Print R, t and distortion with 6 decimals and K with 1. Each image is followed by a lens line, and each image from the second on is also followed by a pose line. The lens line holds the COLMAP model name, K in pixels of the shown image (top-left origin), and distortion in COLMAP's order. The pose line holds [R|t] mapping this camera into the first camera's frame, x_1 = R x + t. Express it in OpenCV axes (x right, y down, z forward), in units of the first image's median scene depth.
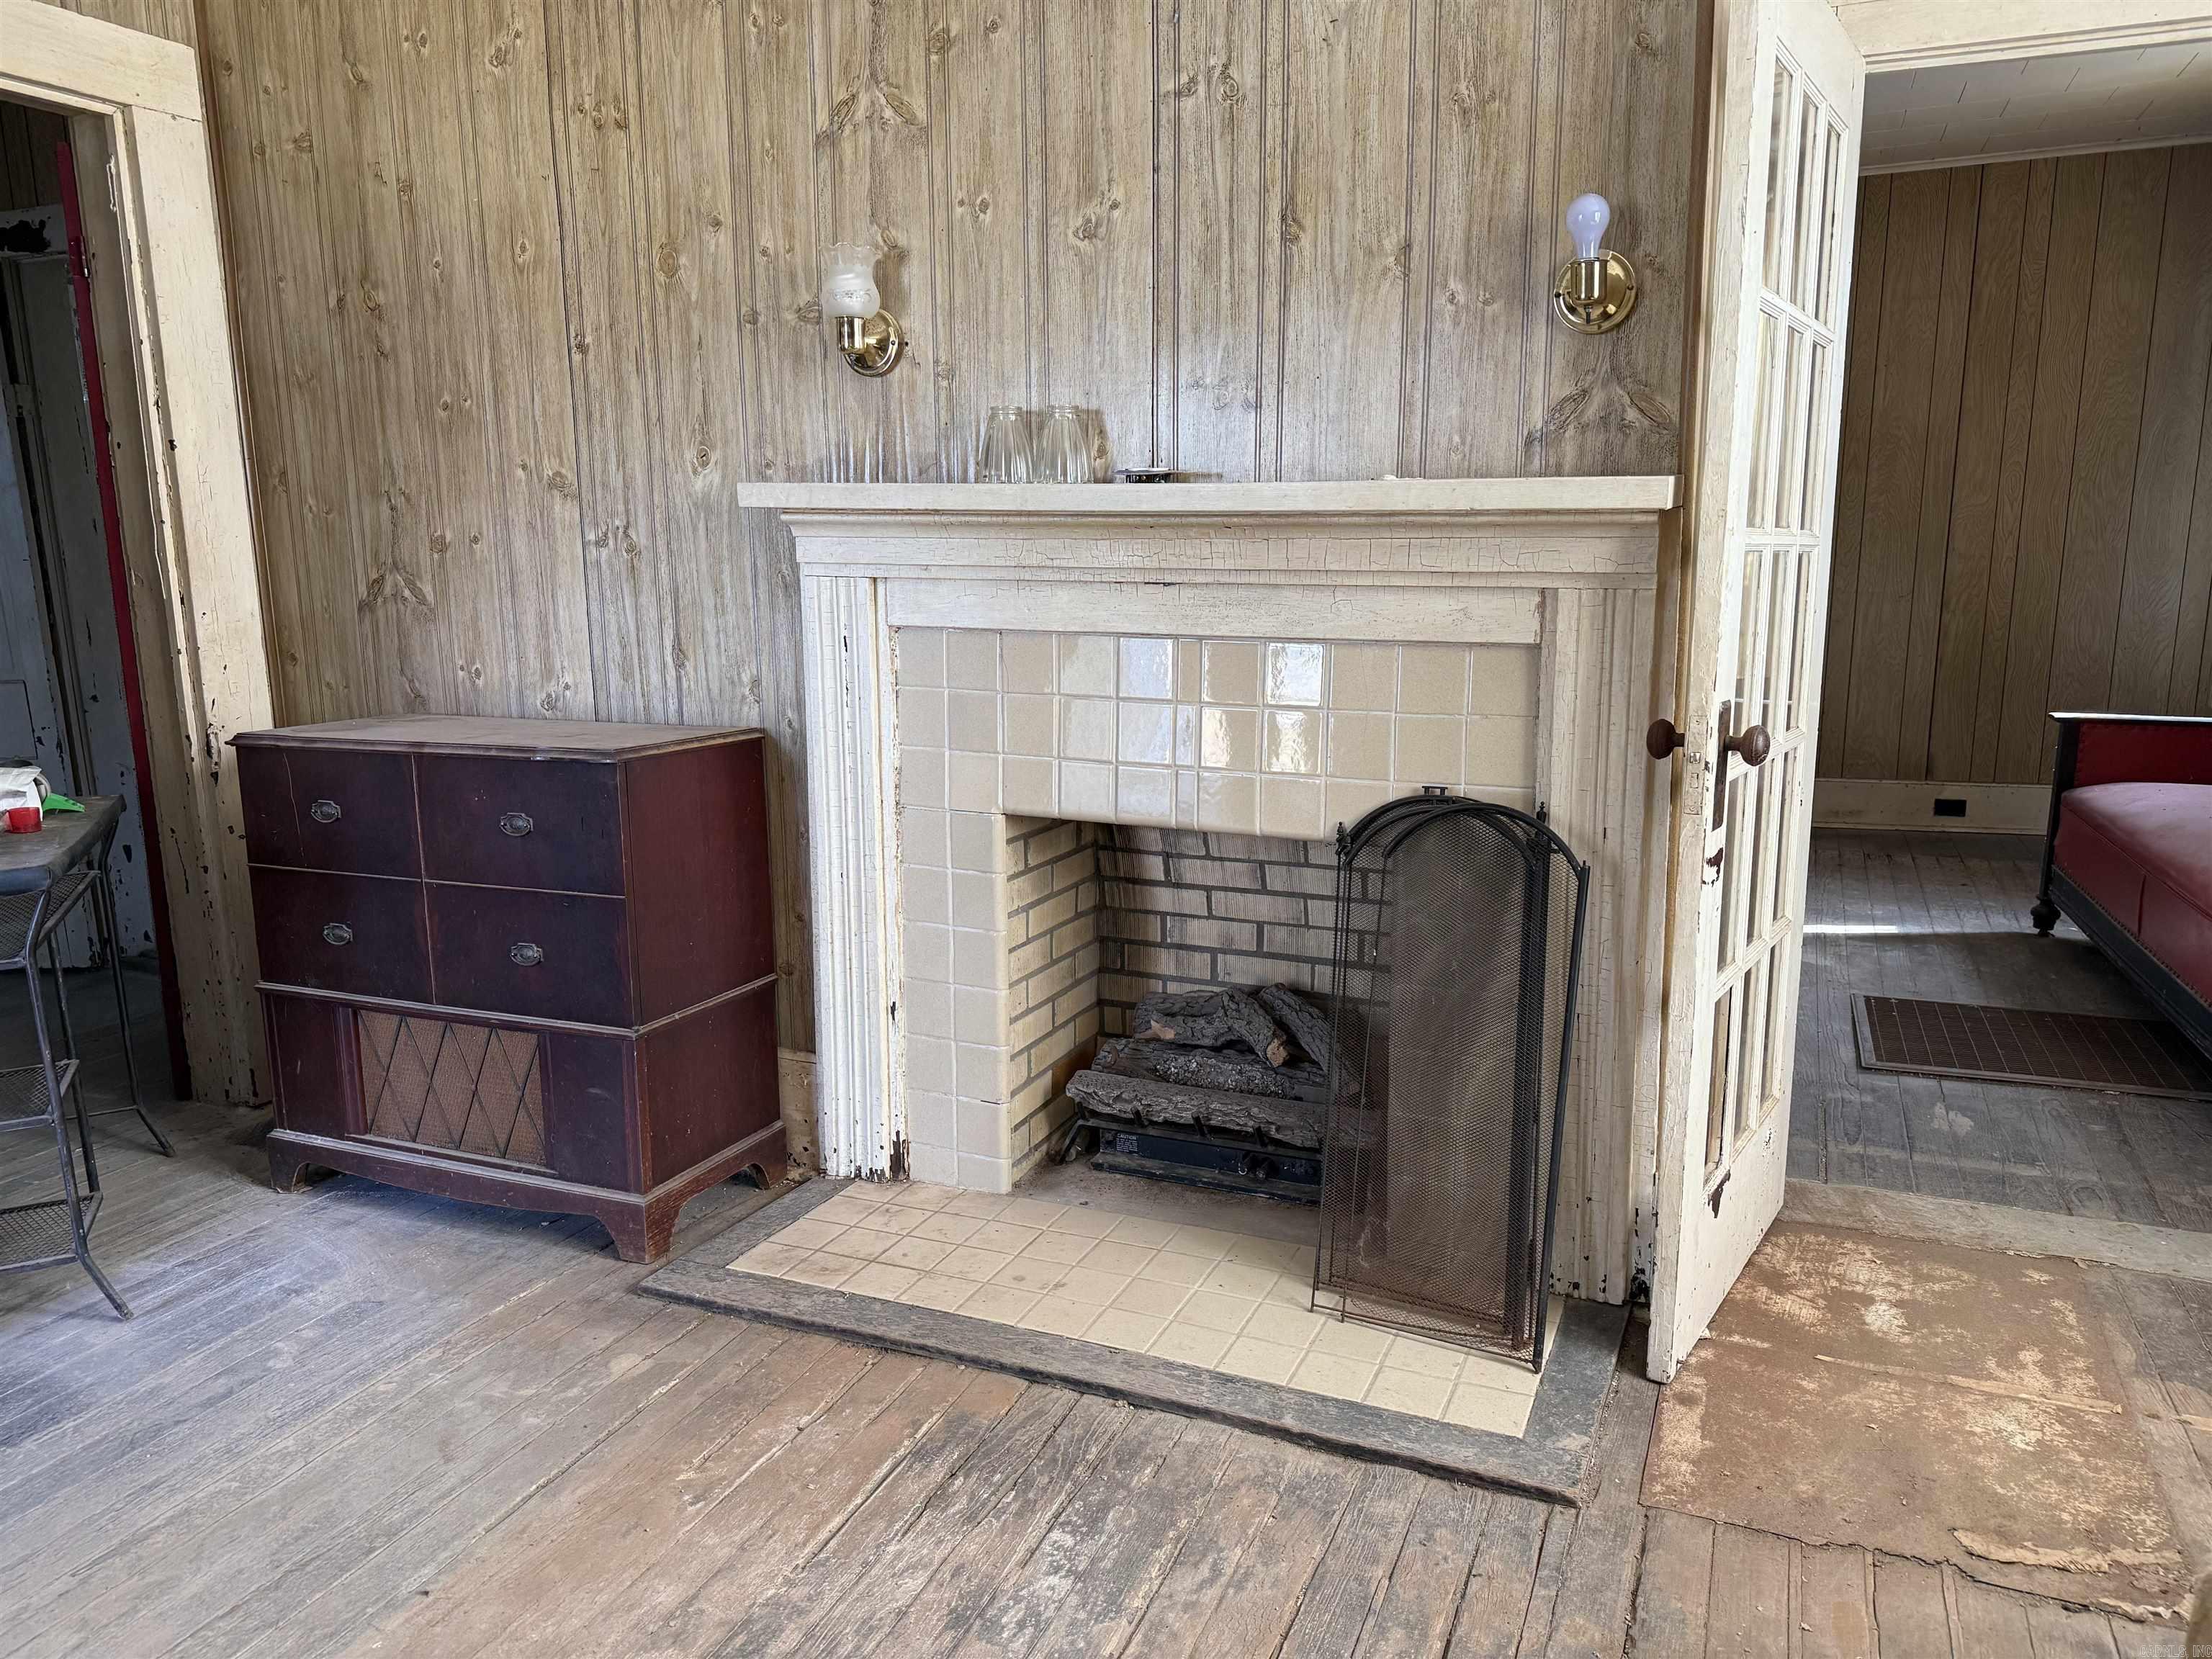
lens RADIAL K [[1556.8, 0, 1110.5], [0, 1556.8, 836.6], [0, 0, 1]] dist [0.042839, -0.059524]
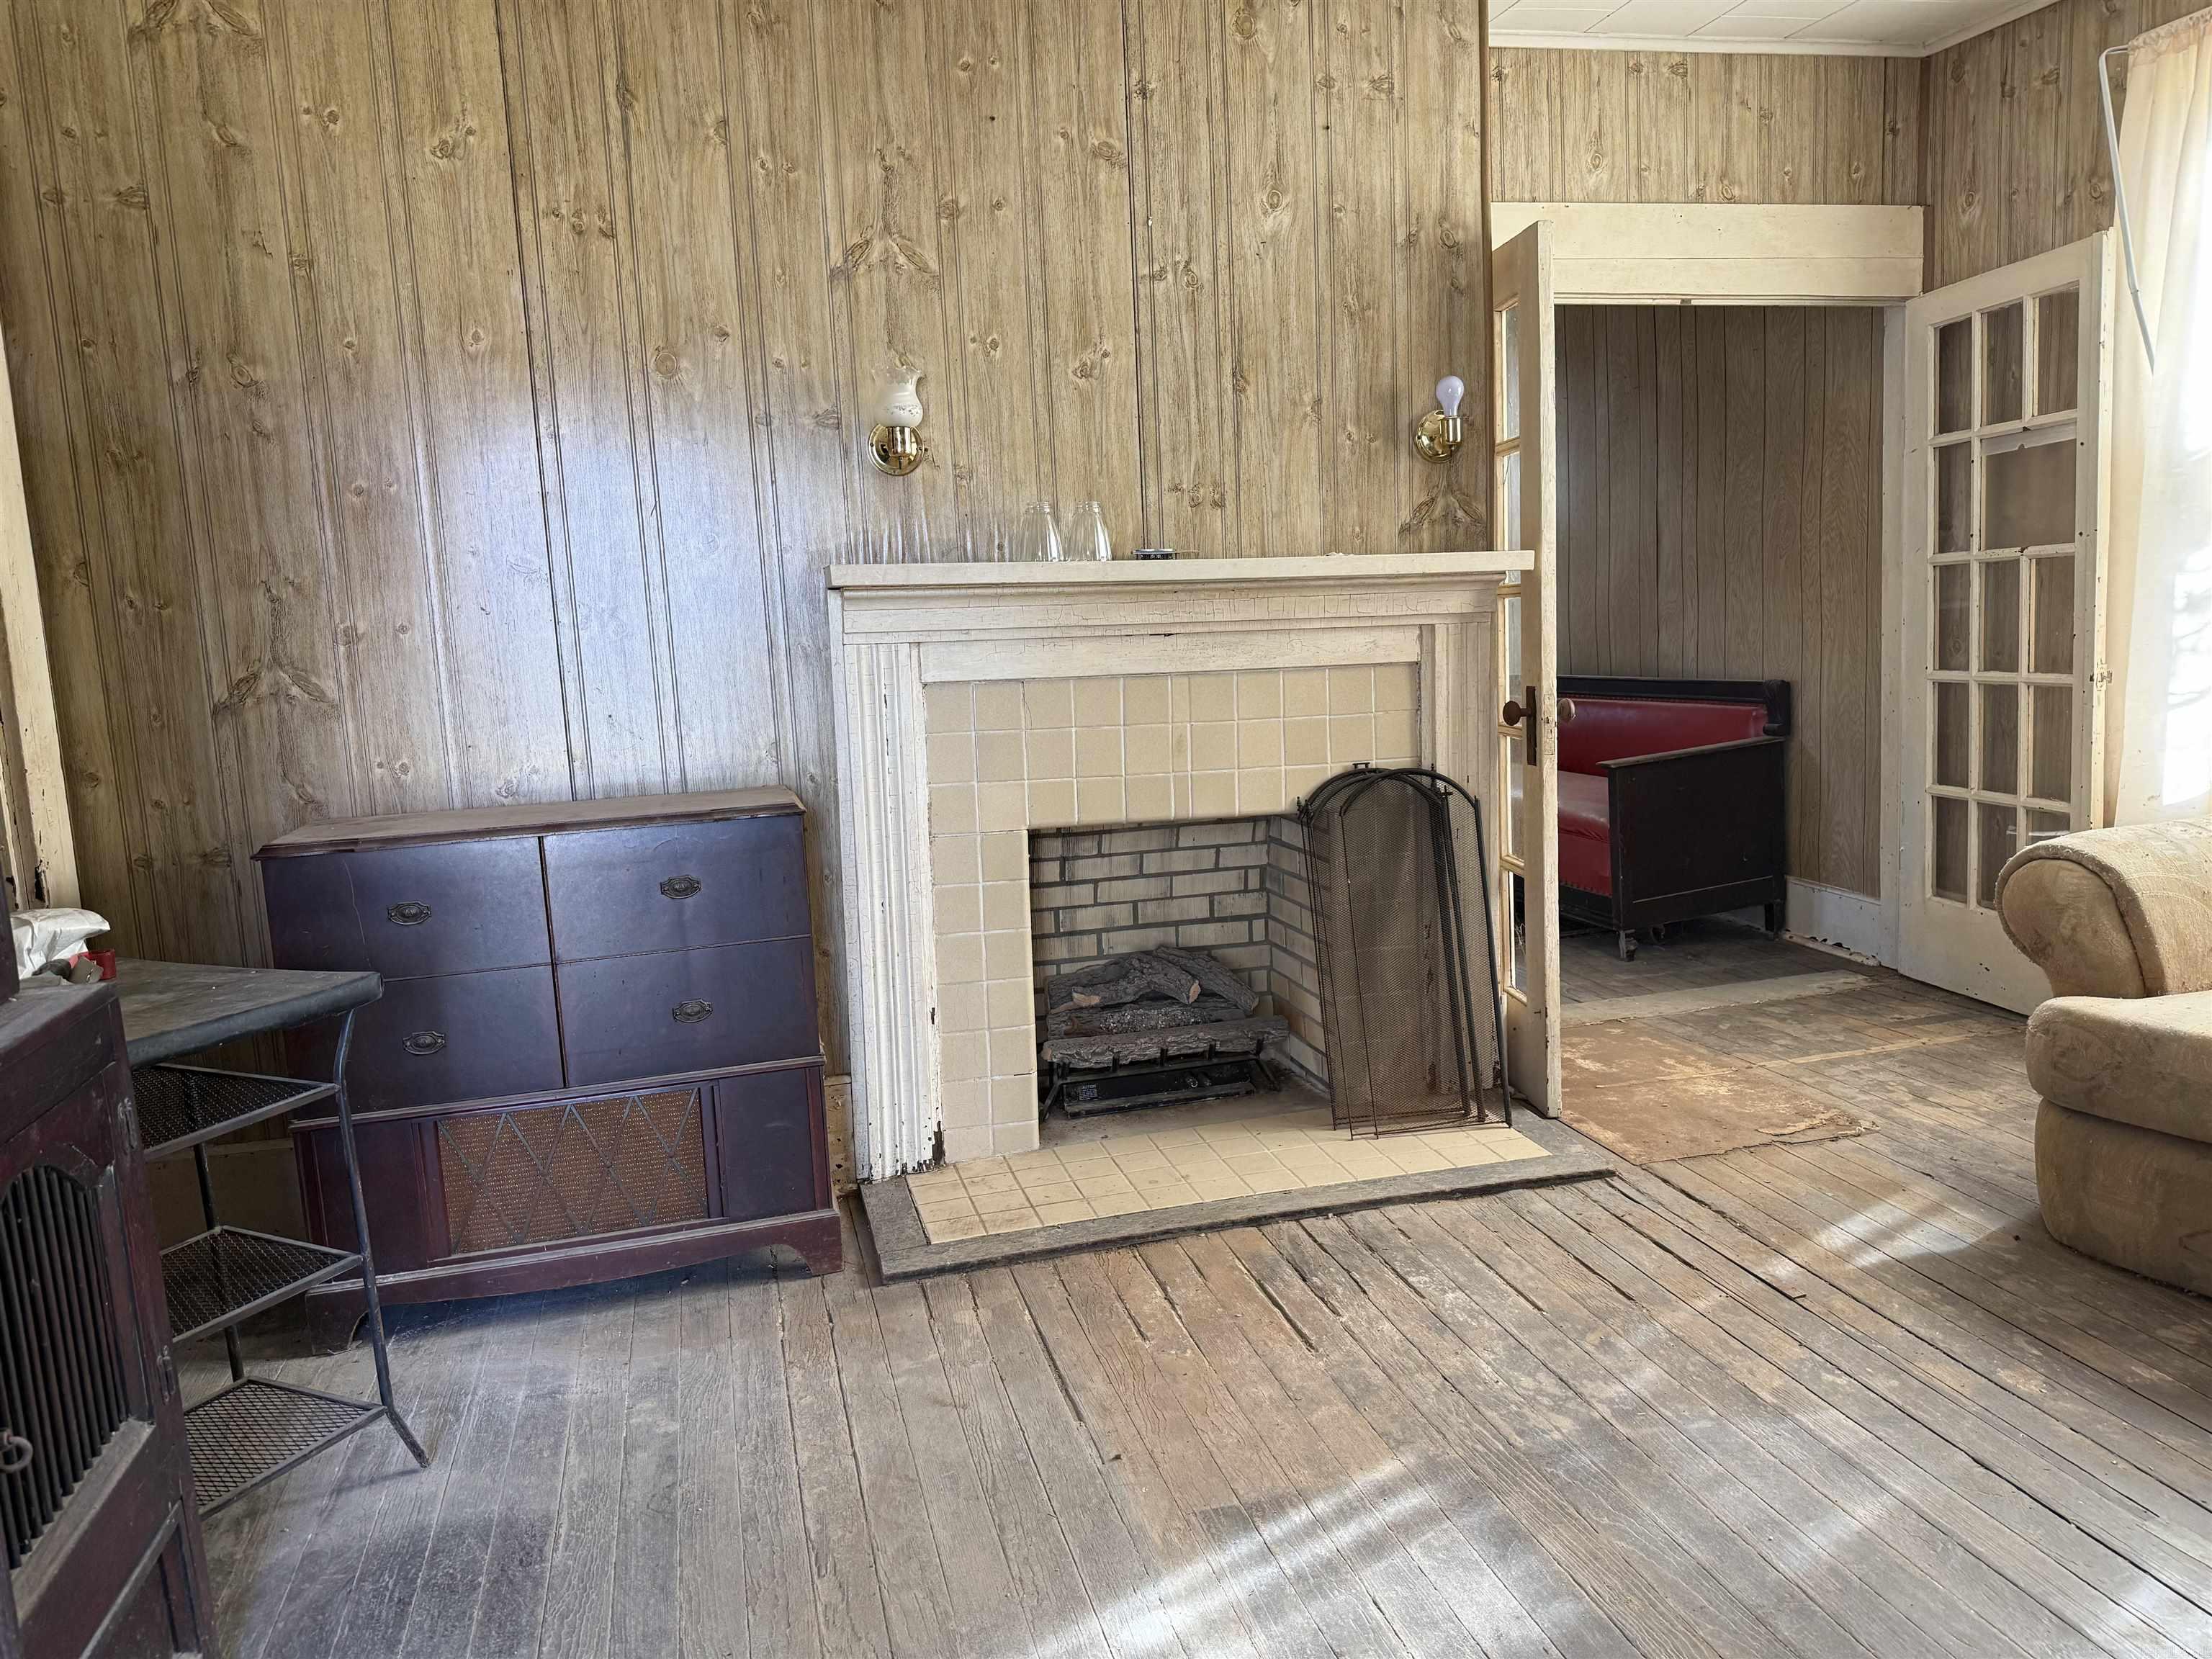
lens RADIAL K [[1556.8, 0, 1101.8], [0, 1556.8, 835.0], [0, 0, 1]] dist [0.042839, -0.059524]
pose [[0.786670, -0.114593, 0.606645, -0.783299], [0.150917, 0.988506, -0.008977, 0.009410], [-0.598644, 0.098615, 0.794922, -0.005488]]
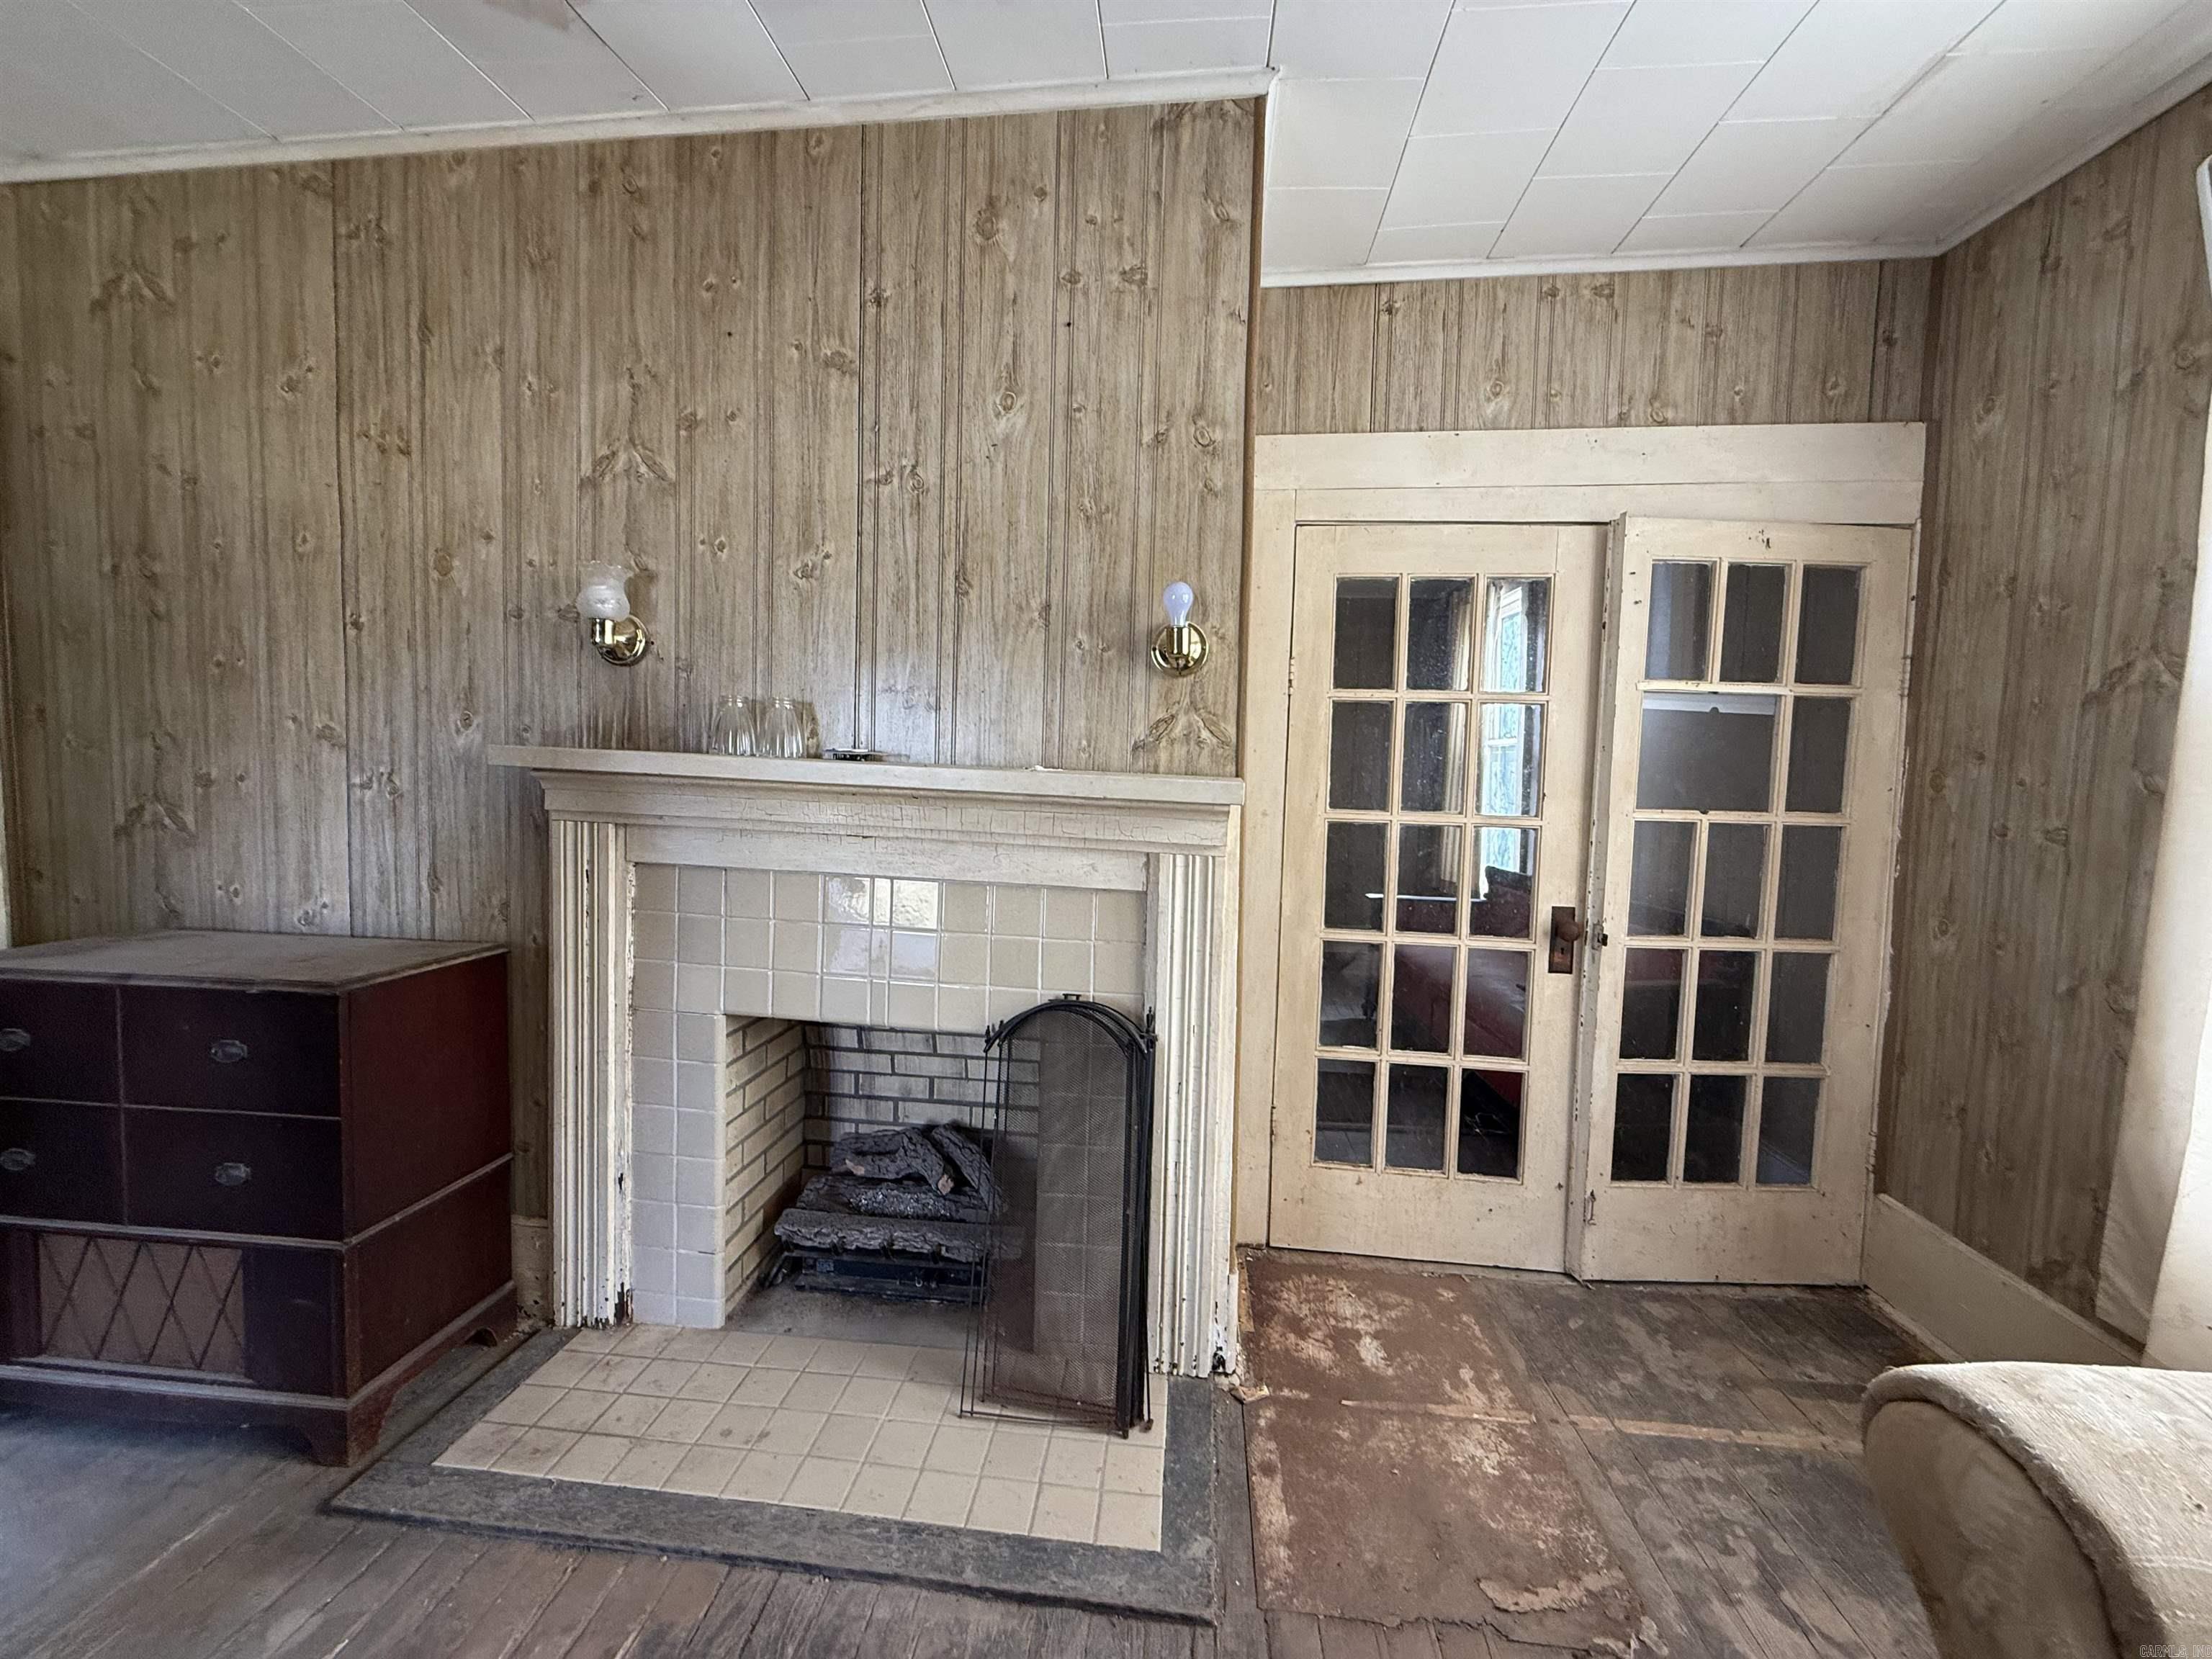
lens RADIAL K [[879.4, 0, 1101.8], [0, 879.4, 827.7], [0, 0, 1]] dist [0.000832, -0.000734]
pose [[0.950976, 0.016396, 0.308831, -0.002228], [0.019993, 0.993246, -0.114295, -0.078159], [-0.308619, 0.114866, 0.944225, 0.232417]]
